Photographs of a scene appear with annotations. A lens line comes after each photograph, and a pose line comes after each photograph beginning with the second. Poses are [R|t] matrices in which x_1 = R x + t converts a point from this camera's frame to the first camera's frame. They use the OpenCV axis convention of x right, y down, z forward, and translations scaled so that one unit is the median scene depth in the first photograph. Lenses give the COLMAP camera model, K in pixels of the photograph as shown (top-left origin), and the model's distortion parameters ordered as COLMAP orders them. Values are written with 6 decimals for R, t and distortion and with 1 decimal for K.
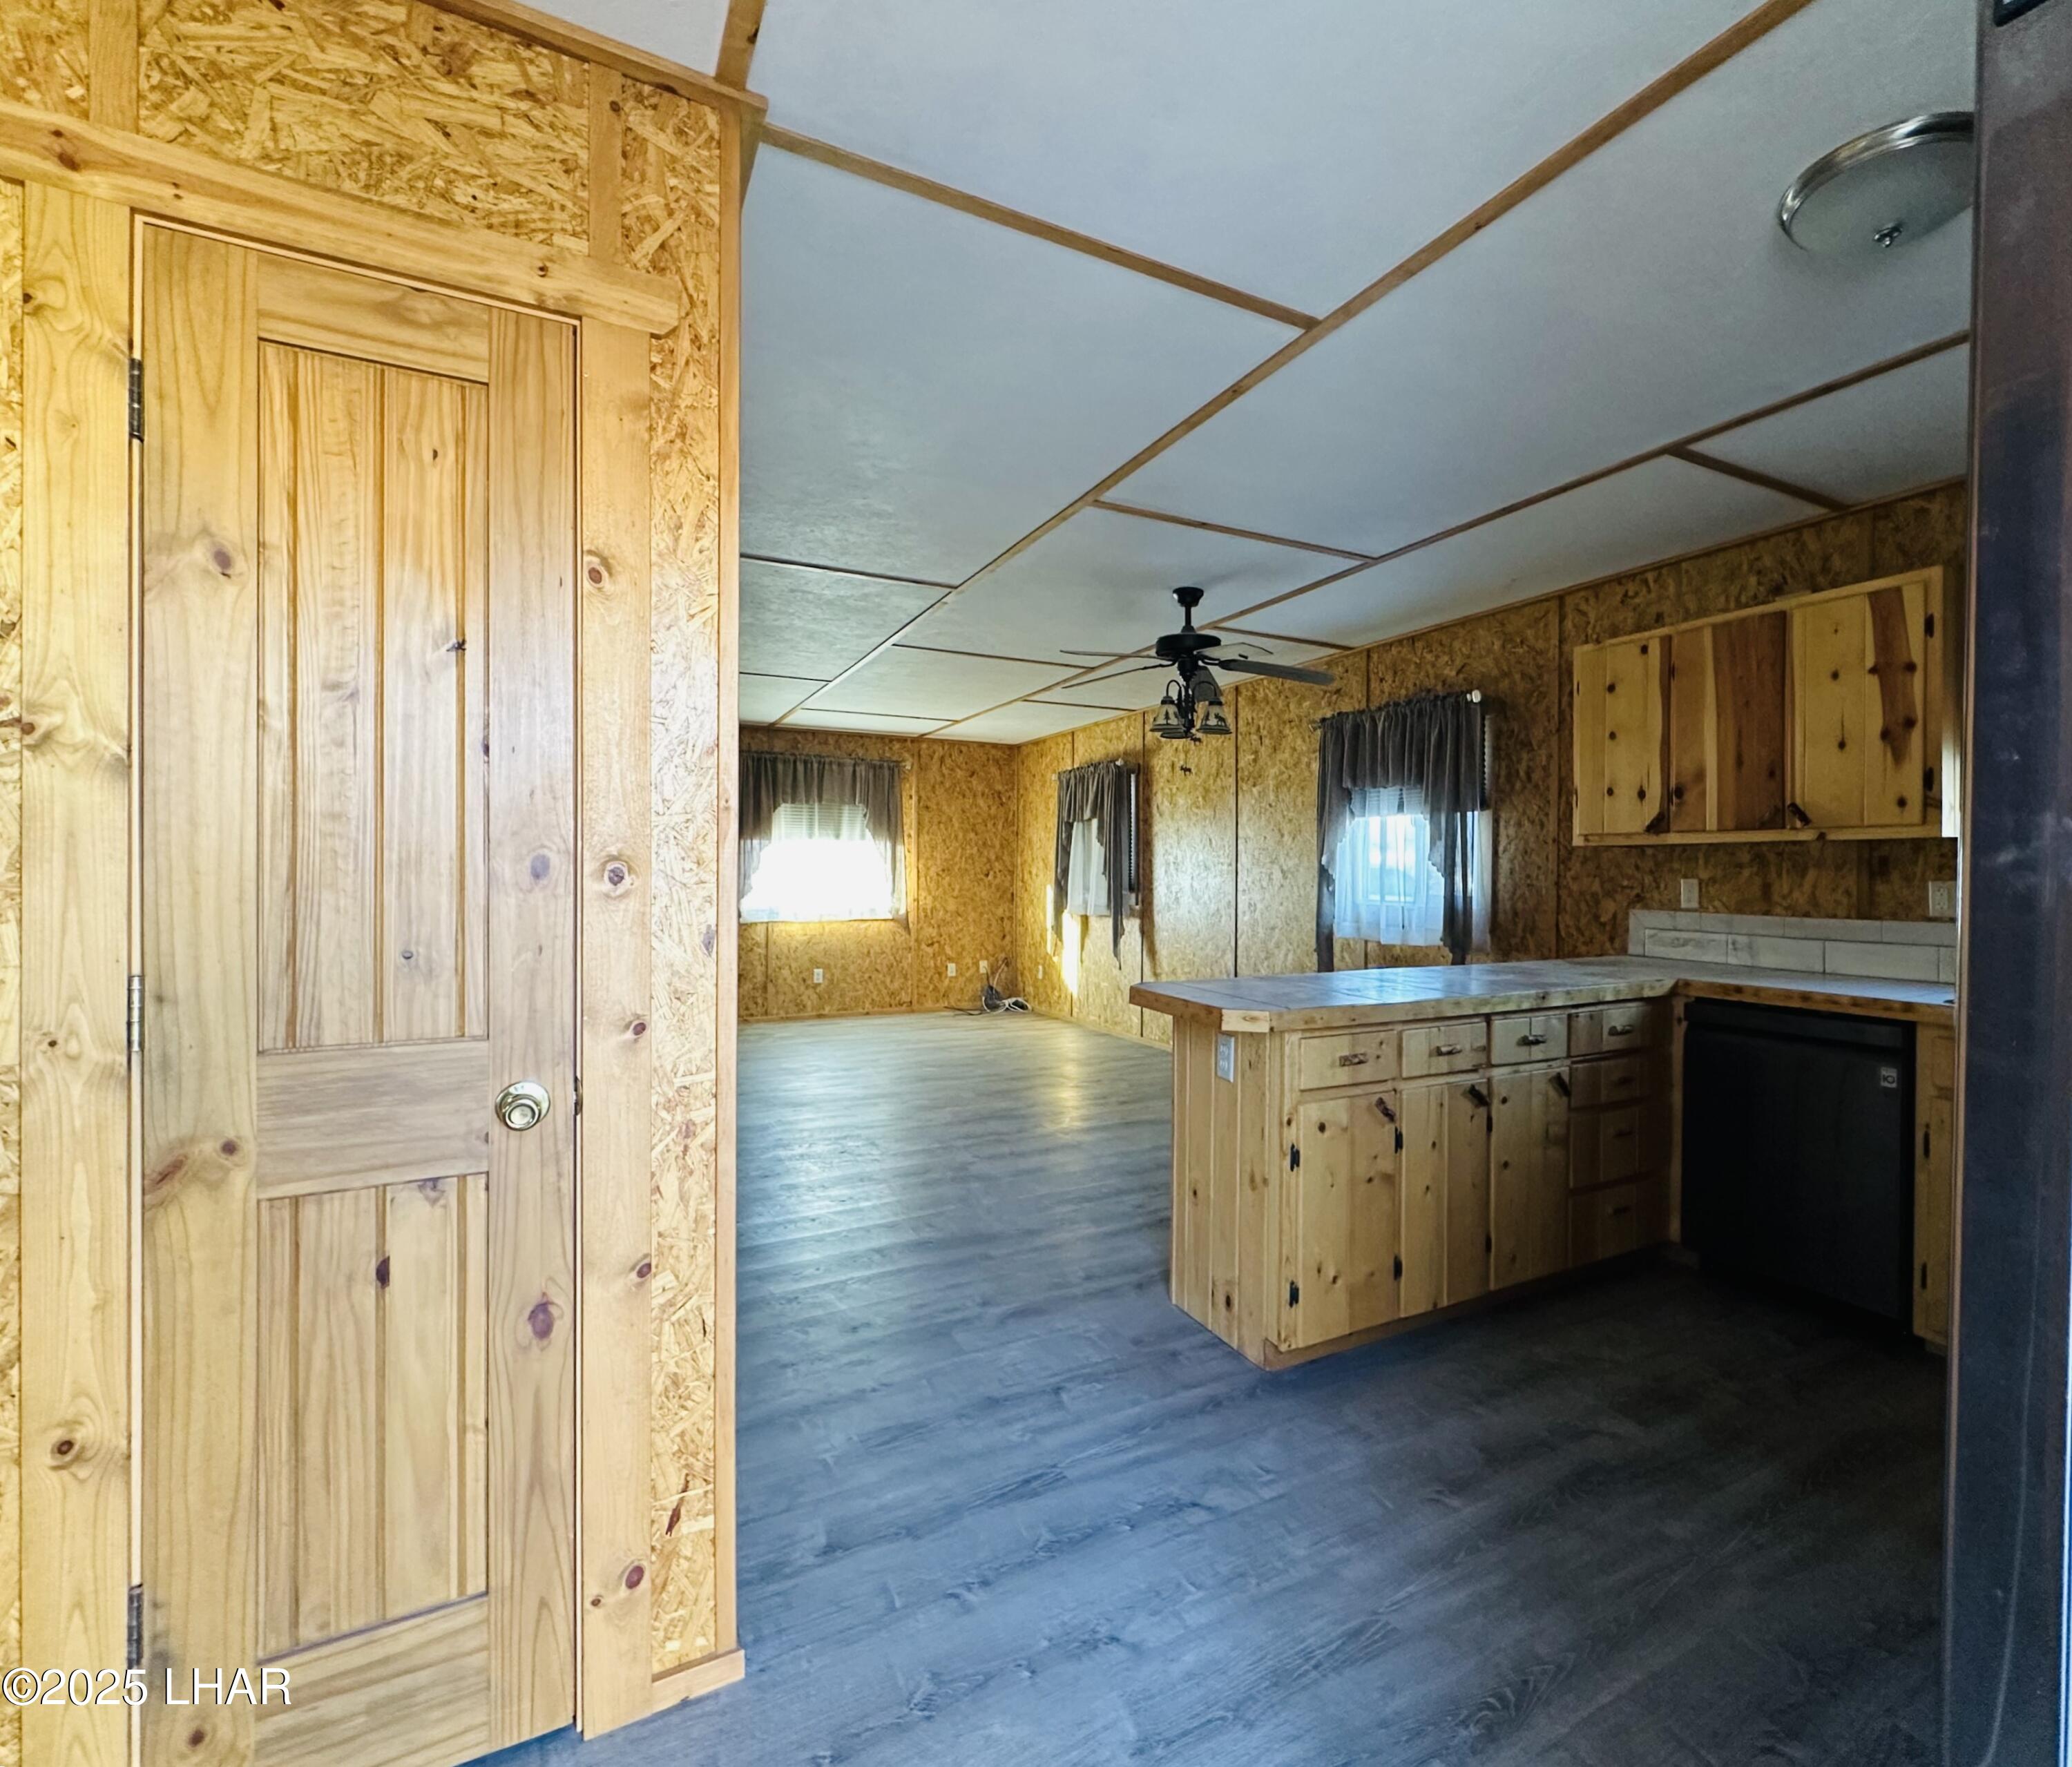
lens RADIAL K [[774.3, 0, 1033.5], [0, 774.3, 865.5], [0, 0, 1]] dist [-0.000632, 0.000093]
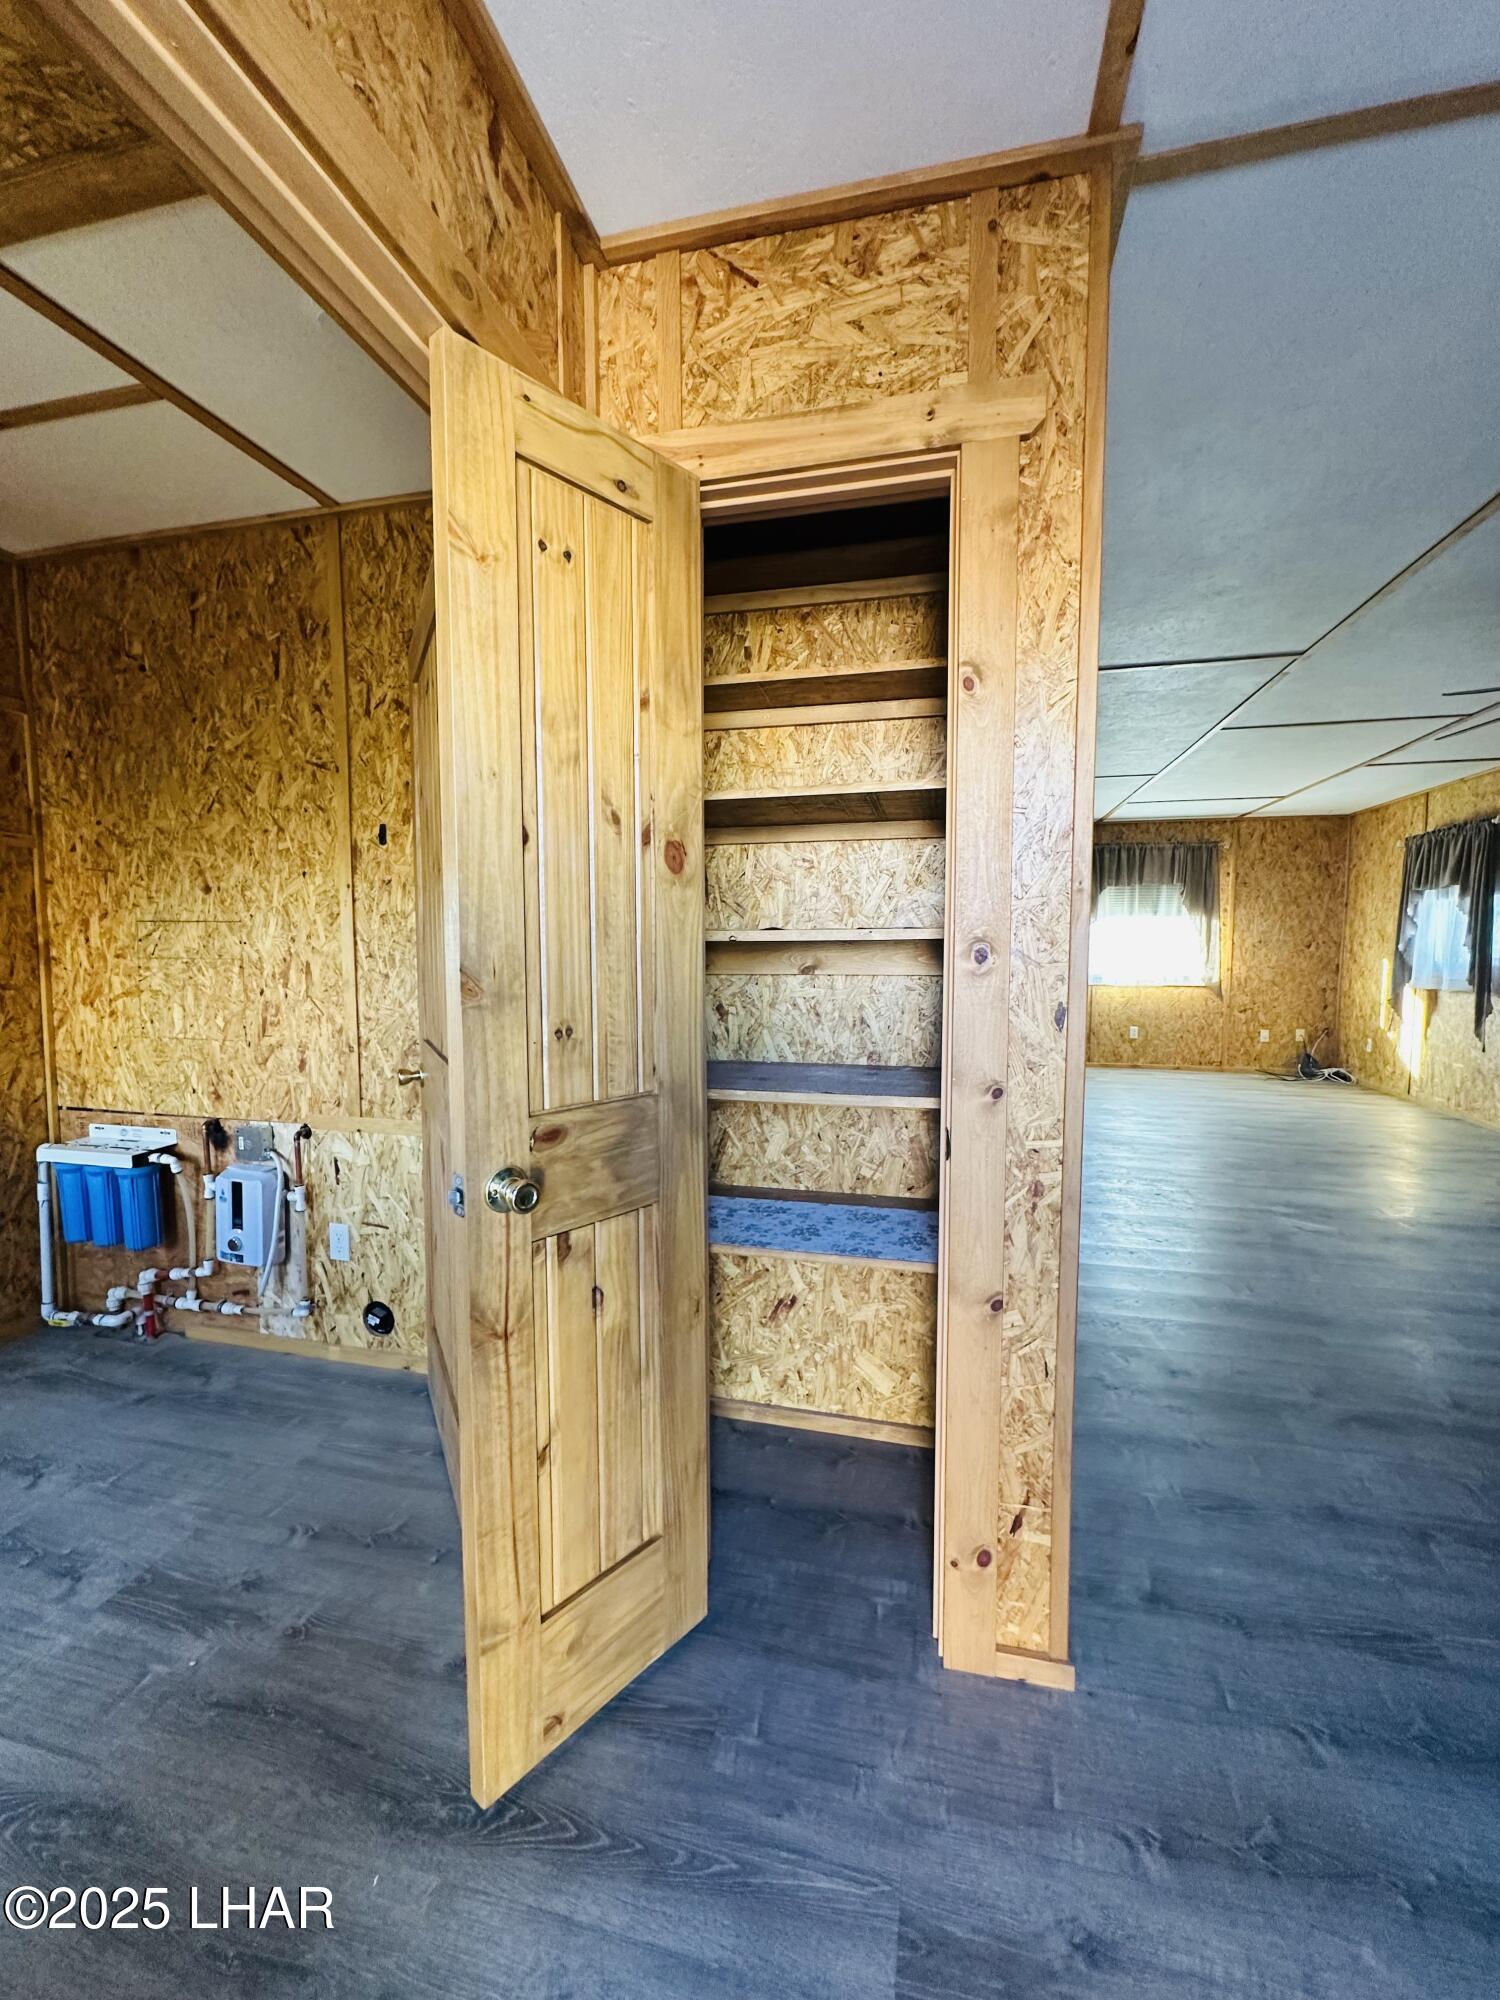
lens RADIAL K [[800.5, 0, 760.0], [0, 800.5, 996.9], [0, 0, 1]] dist [-0.002502, -0.000151]
pose [[0.721965, 0.042854, -0.690601, 0.123671], [-0.001419, 0.998170, 0.060457, 0.013157], [0.691928, -0.042668, 0.720704, -0.221682]]
